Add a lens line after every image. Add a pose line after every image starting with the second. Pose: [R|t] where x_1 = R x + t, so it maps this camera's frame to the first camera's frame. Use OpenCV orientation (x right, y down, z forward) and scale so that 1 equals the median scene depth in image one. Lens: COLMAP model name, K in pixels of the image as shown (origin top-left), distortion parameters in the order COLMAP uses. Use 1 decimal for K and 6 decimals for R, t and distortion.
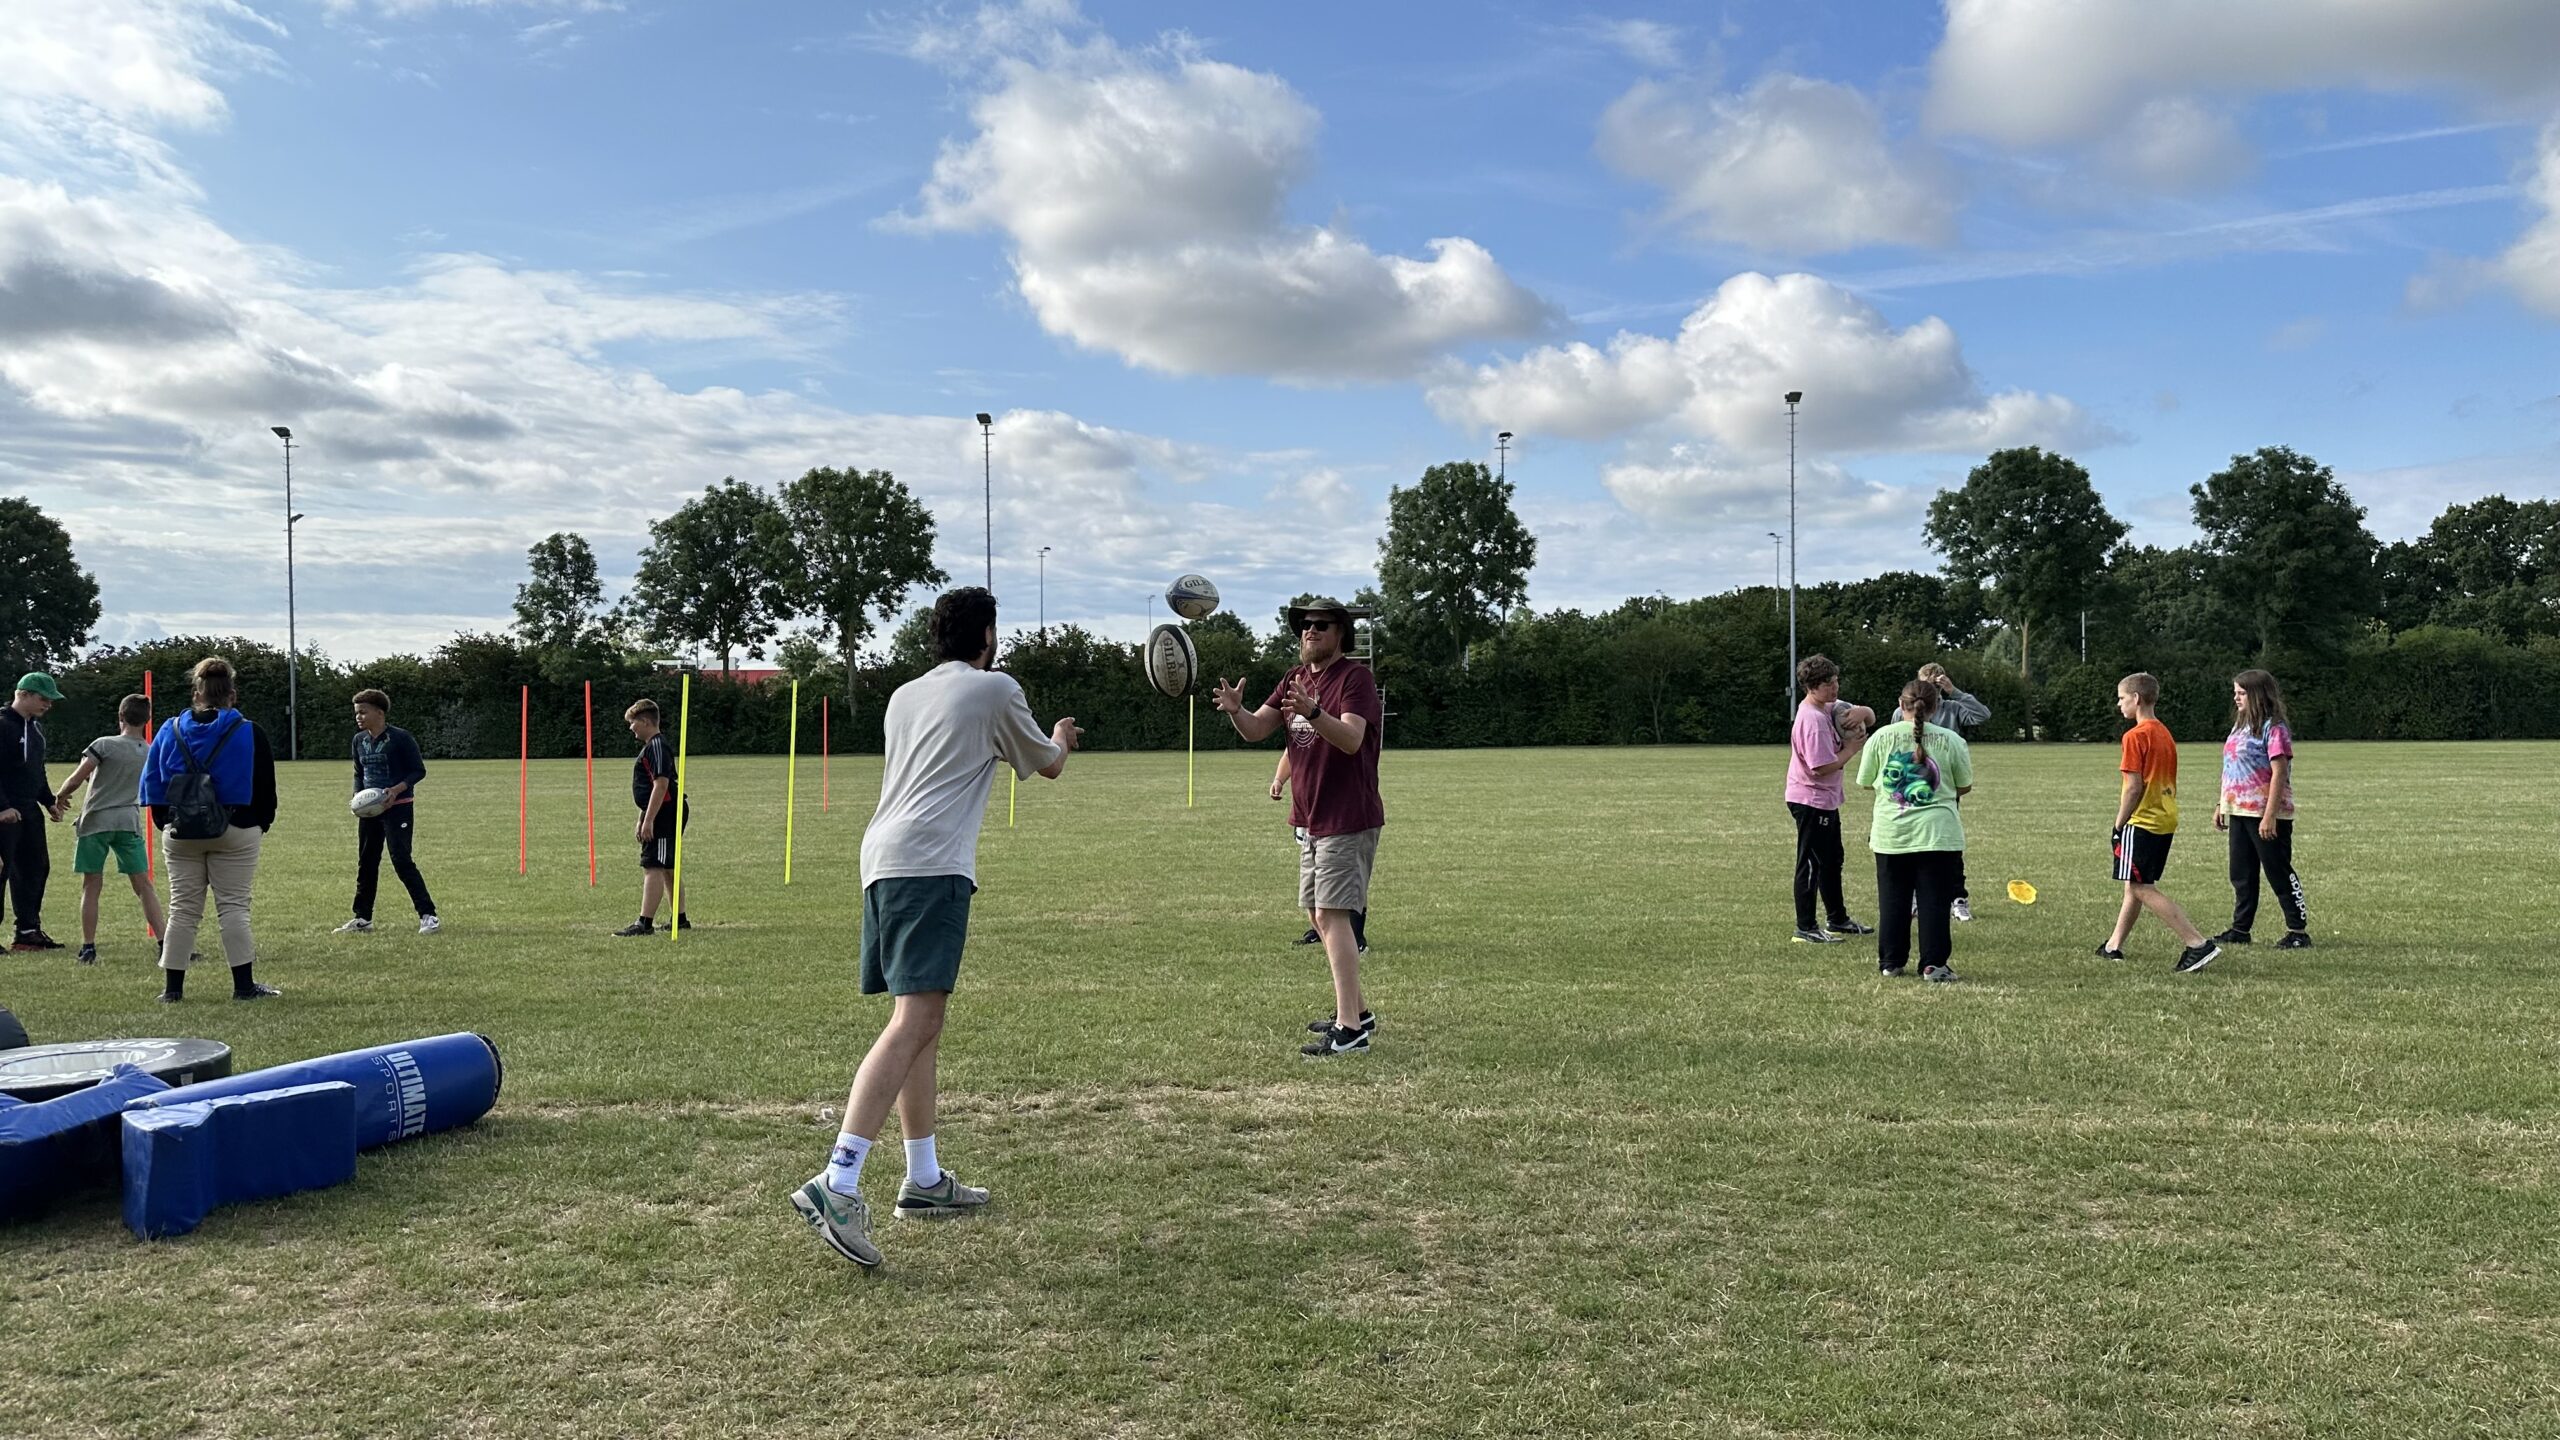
lens RADIAL K [[1804.7, 0, 1272.3], [0, 1804.7, 661.5], [0, 0, 1]] dist [0.118159, -0.146764]
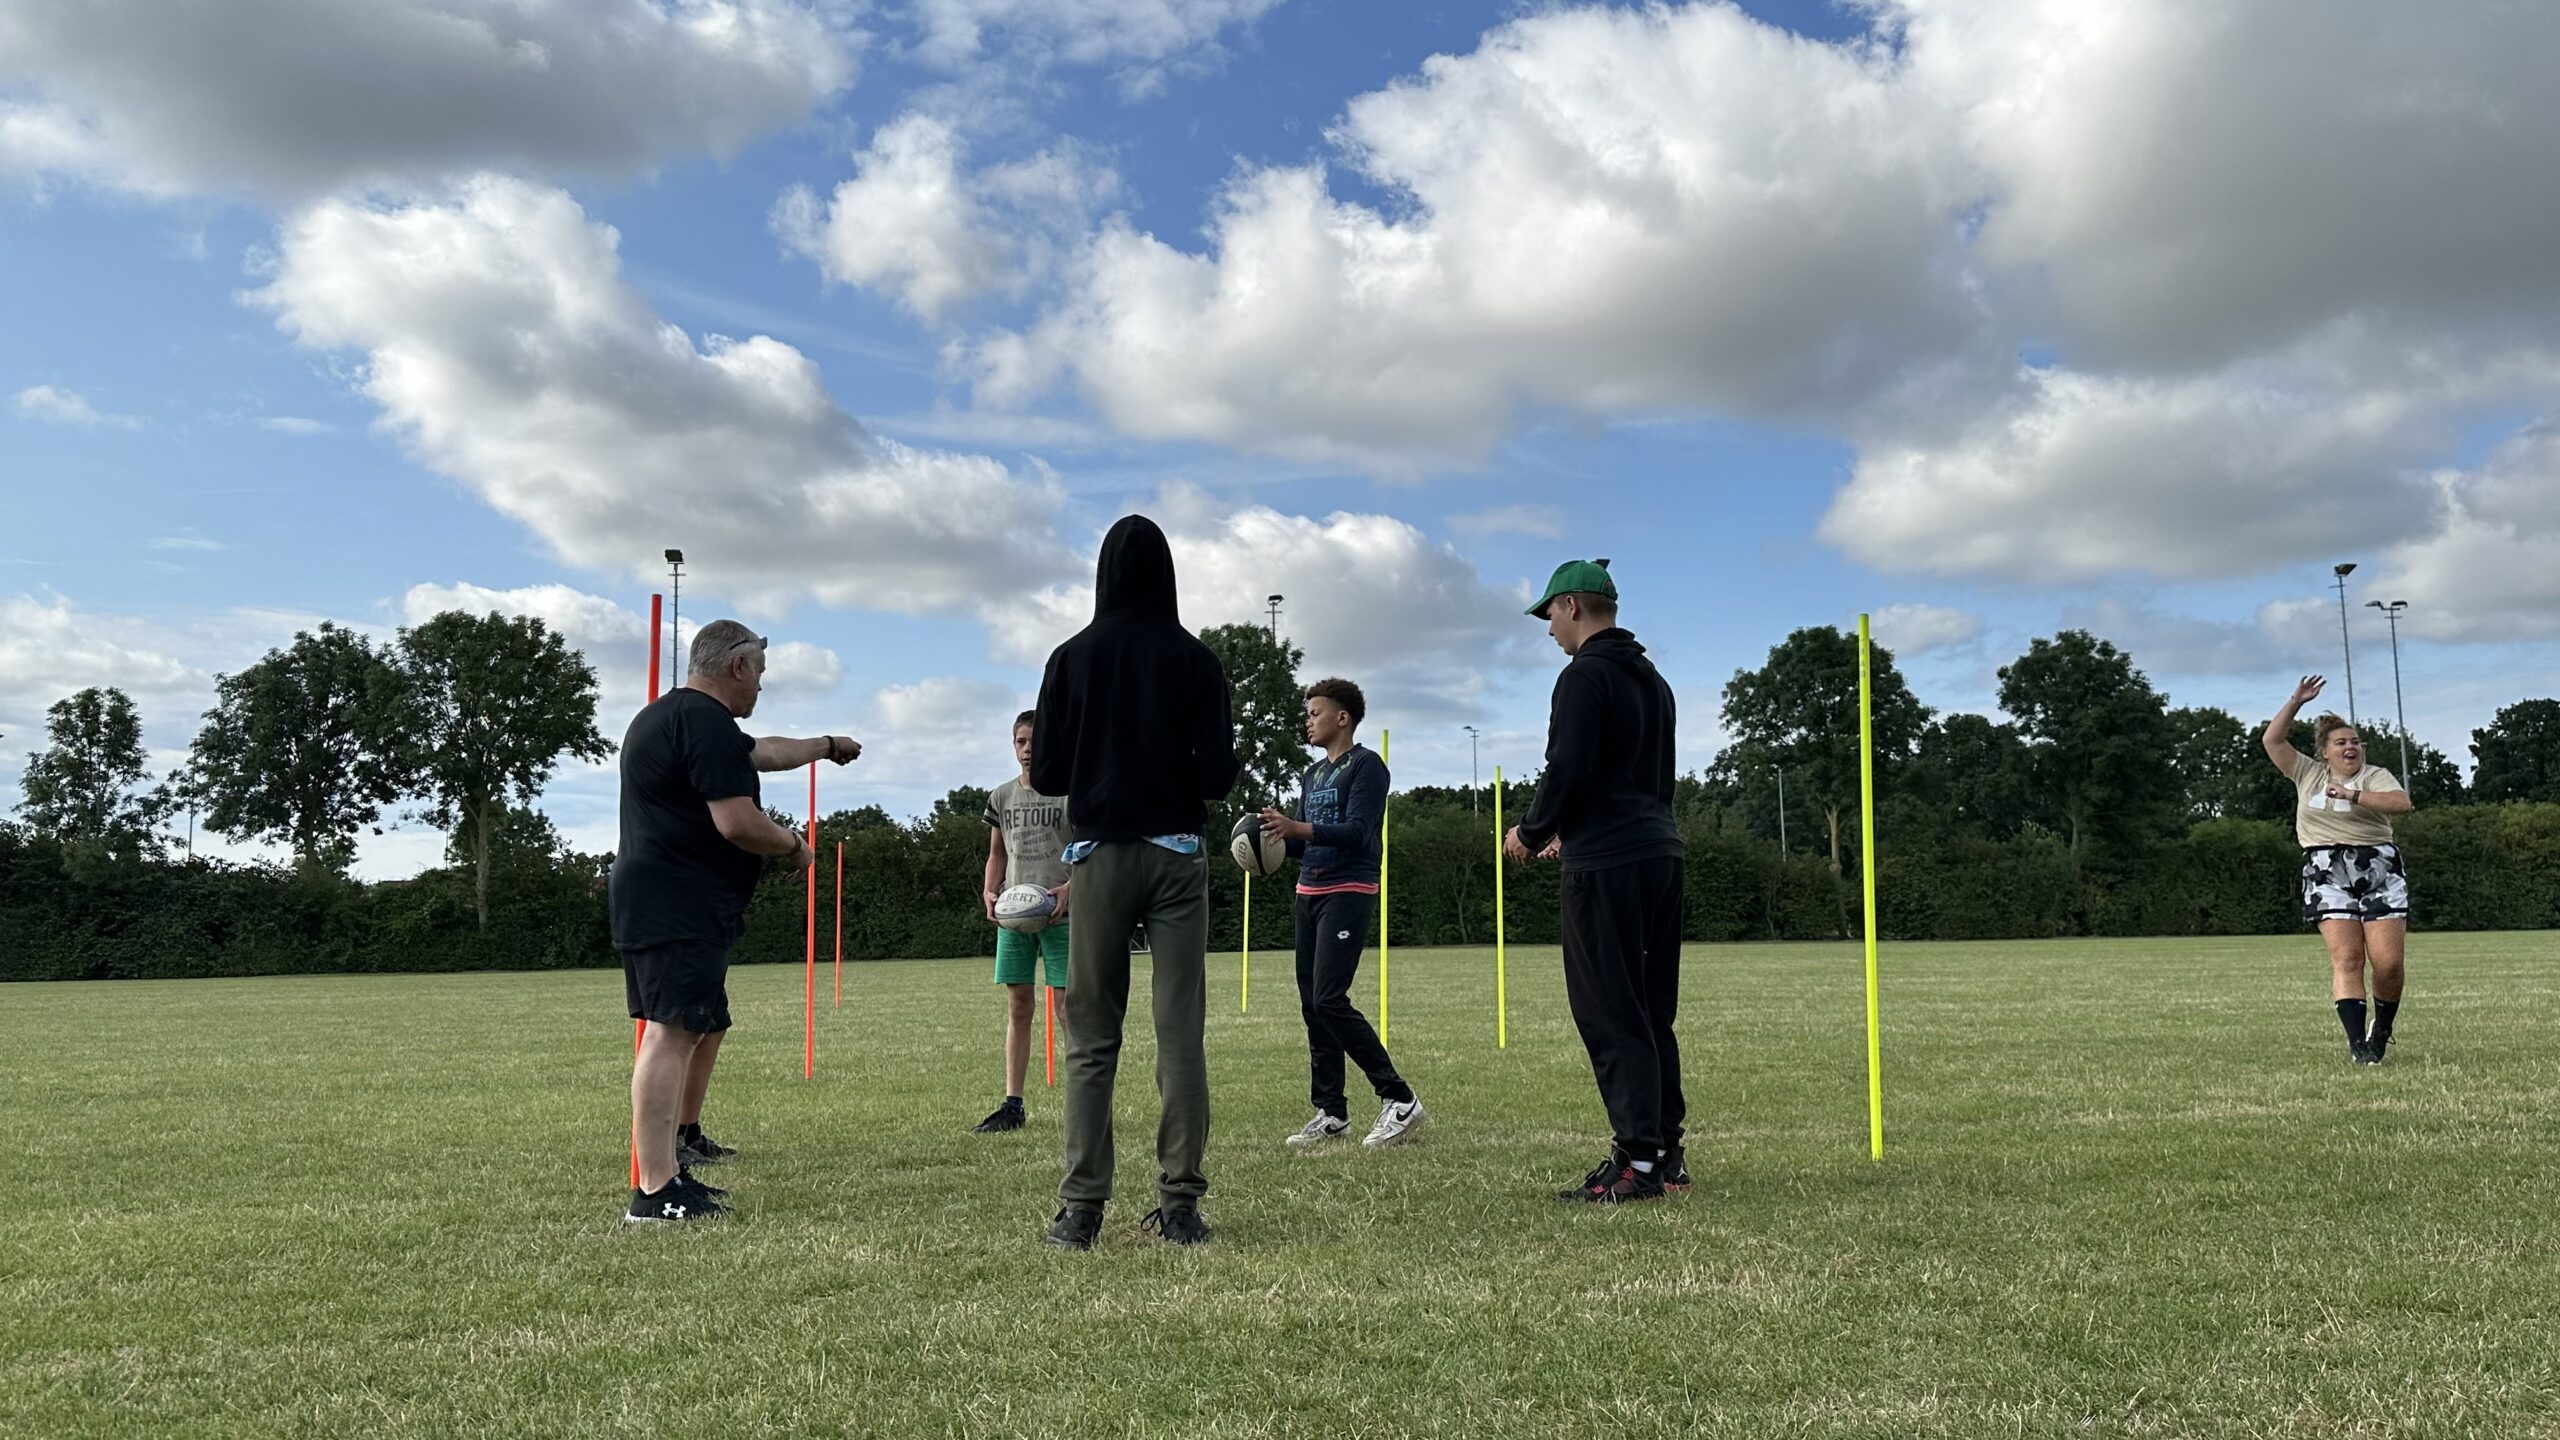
lens RADIAL K [[1953.7, 0, 1219.2], [0, 1953.7, 674.8], [0, 0, 1]] dist [0.073940, -0.123694]
pose [[0.976332, 0.020051, 0.215348, -0.108296], [0.000984, 0.995271, -0.097127, 0.006114], [-0.216277, 0.095040, 0.971695, 0.086344]]
